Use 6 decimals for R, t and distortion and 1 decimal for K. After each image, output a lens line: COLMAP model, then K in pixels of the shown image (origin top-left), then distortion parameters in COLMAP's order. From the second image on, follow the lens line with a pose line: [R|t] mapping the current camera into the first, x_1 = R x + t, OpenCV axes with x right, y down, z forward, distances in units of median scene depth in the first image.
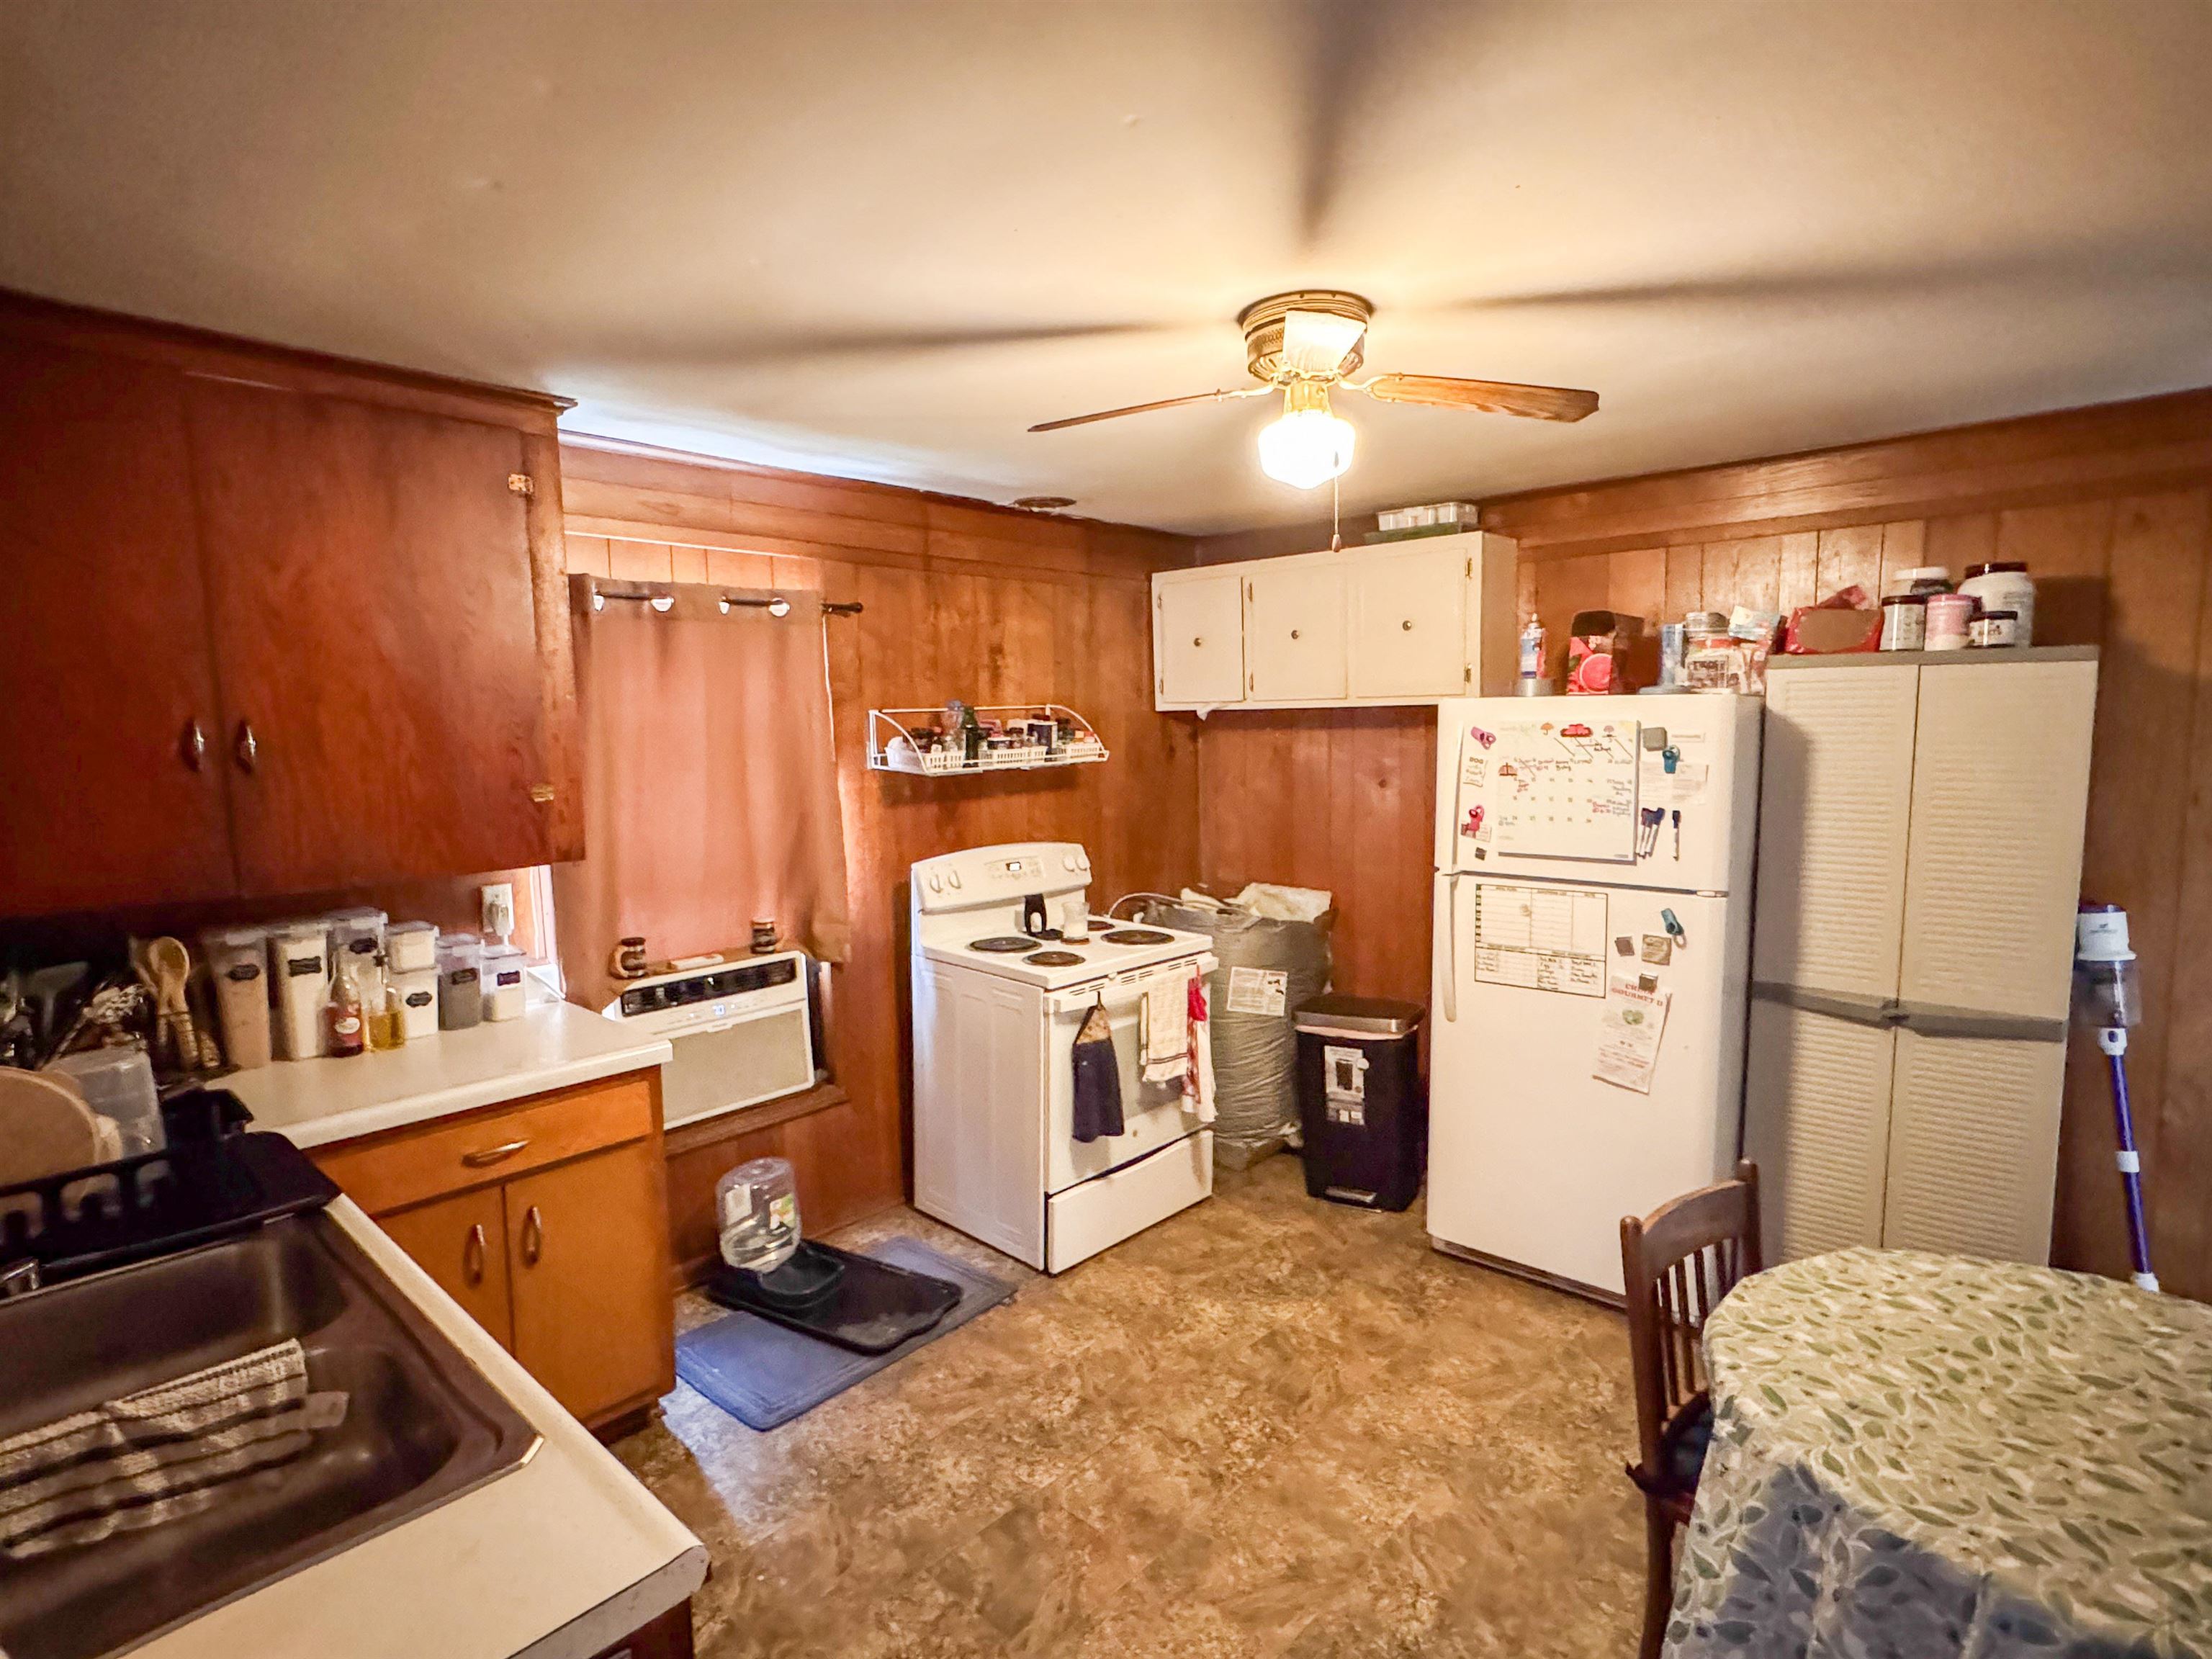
lens RADIAL K [[1123.3, 0, 1089.2], [0, 1123.3, 827.1], [0, 0, 1]] dist [0.003572, 0.000811]
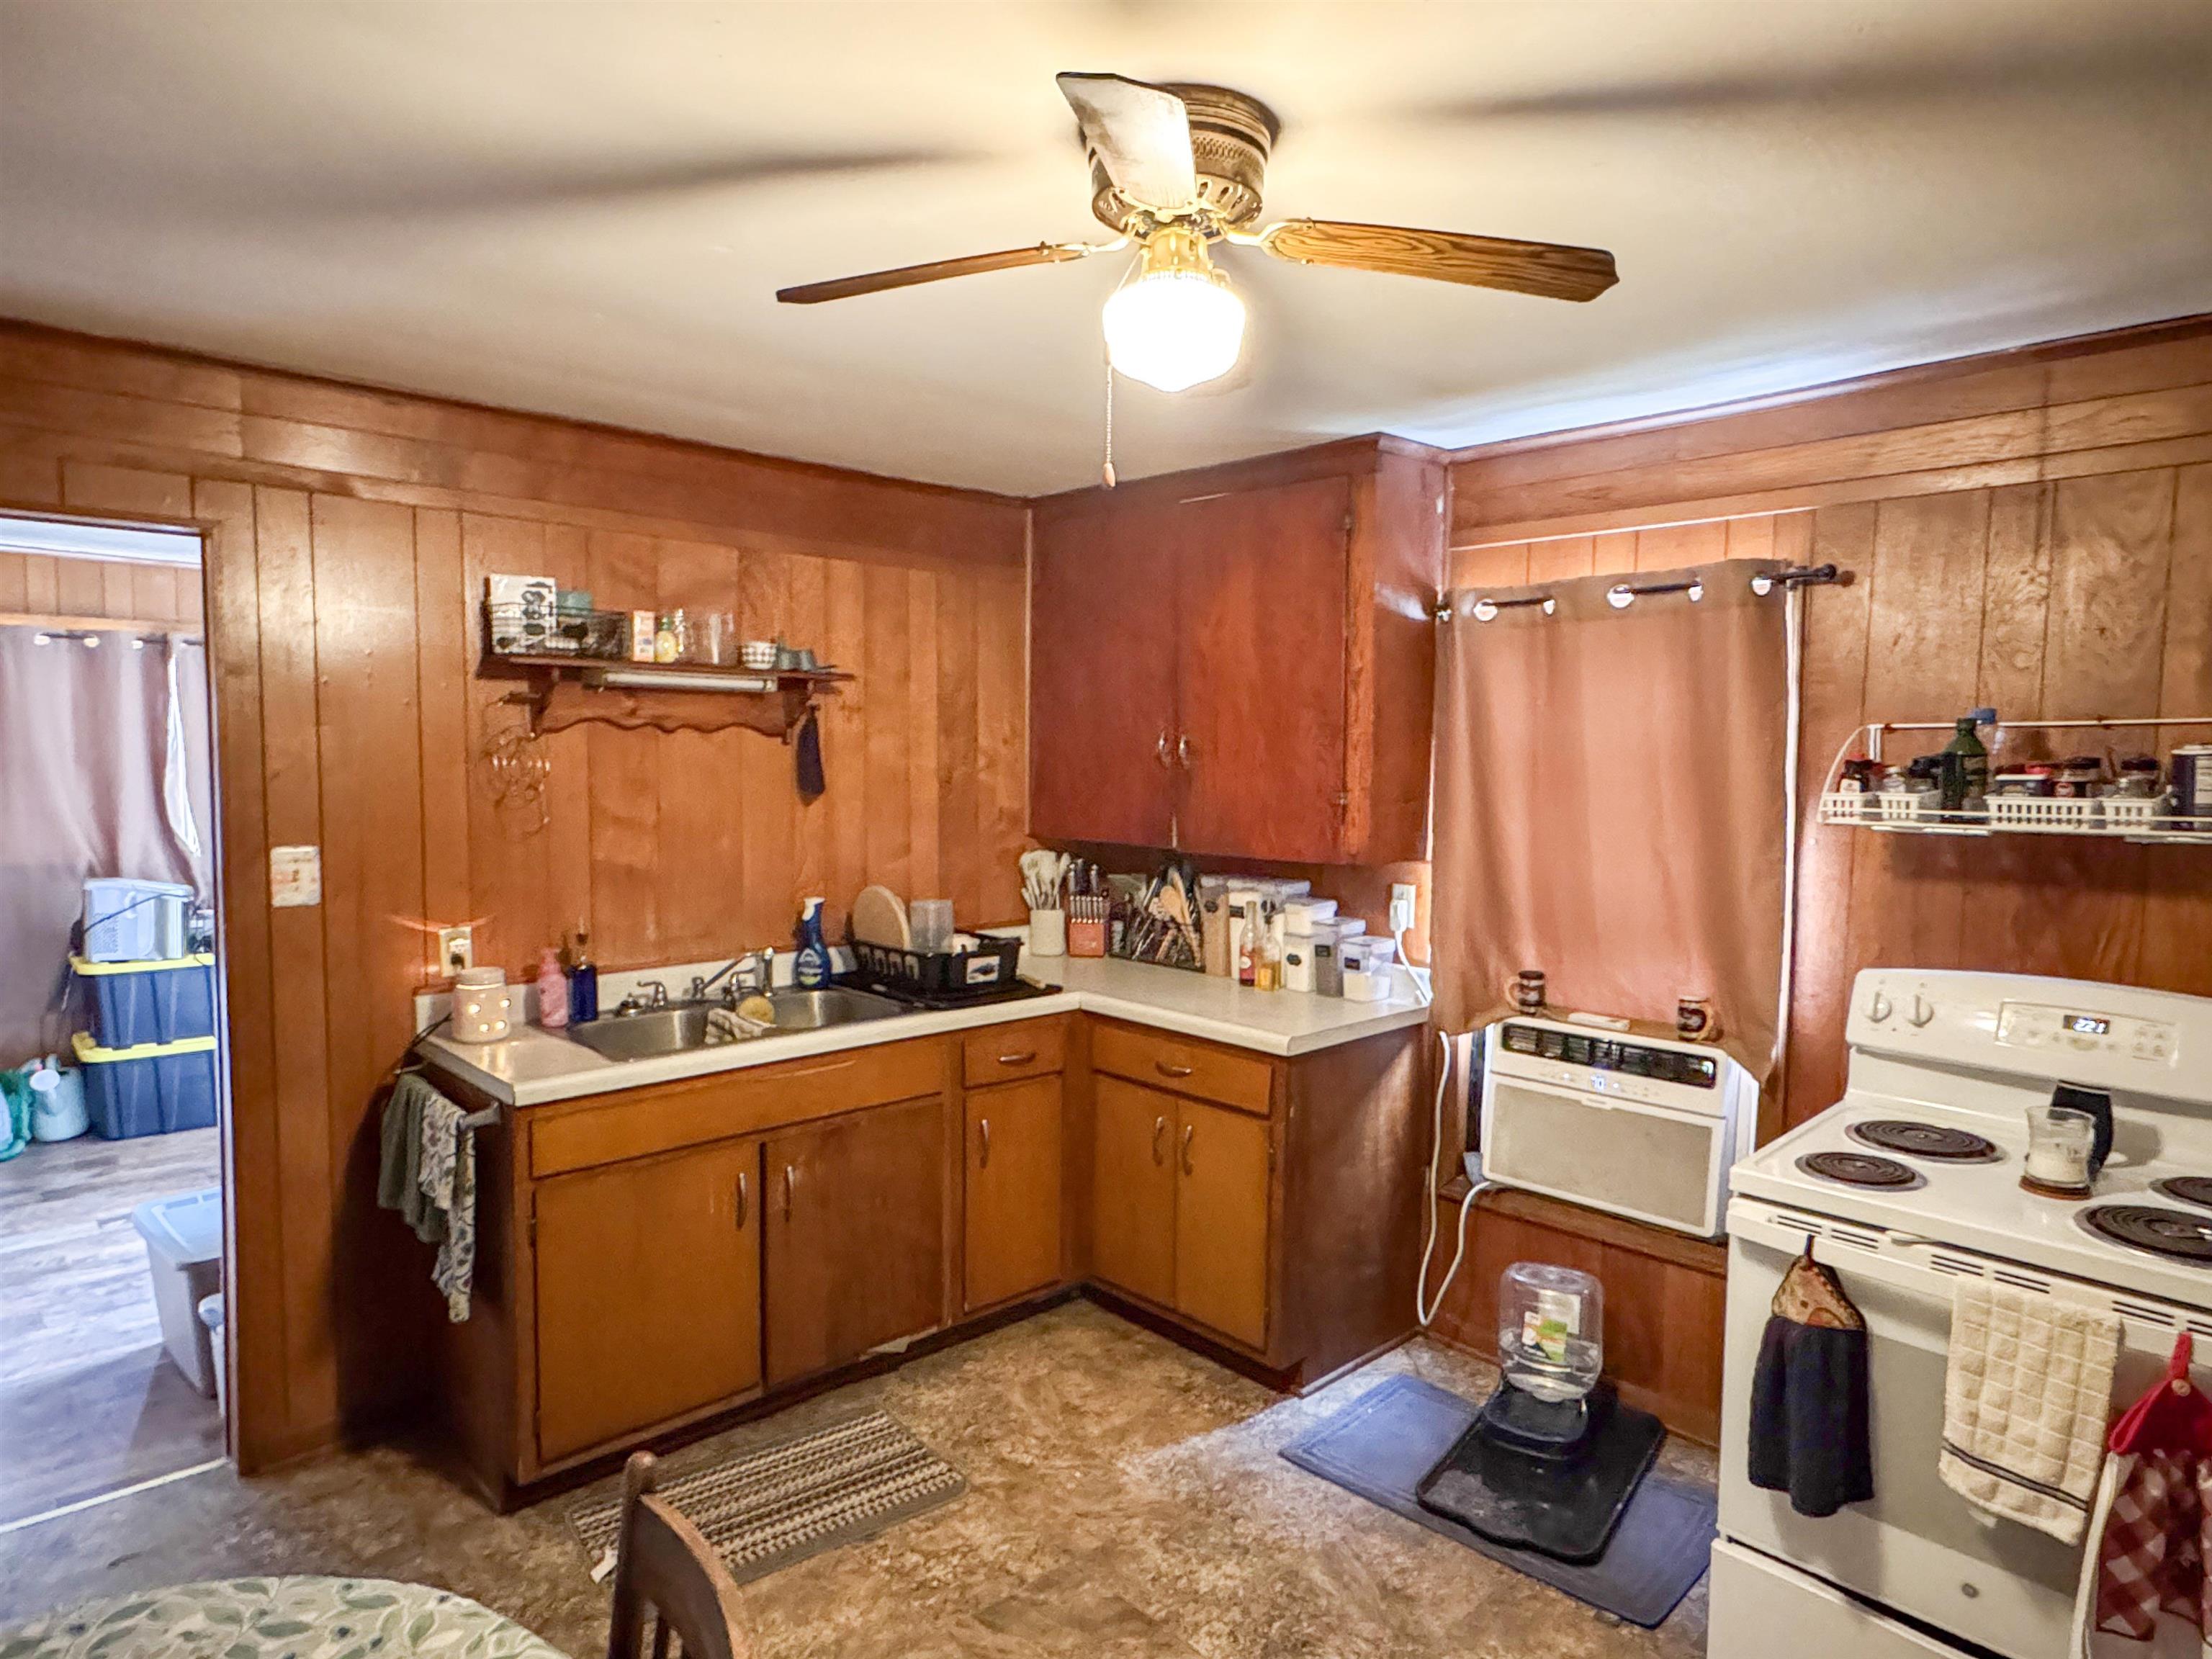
lens RADIAL K [[1289.9, 0, 1101.9], [0, 1289.9, 833.6], [0, 0, 1]] dist [-0.005195, 0.001417]
pose [[-0.049586, 0.085681, -0.995088, 0.693544], [-0.104450, 0.990406, 0.090482, -0.076022], [0.993293, 0.108423, -0.040161, 0.722381]]
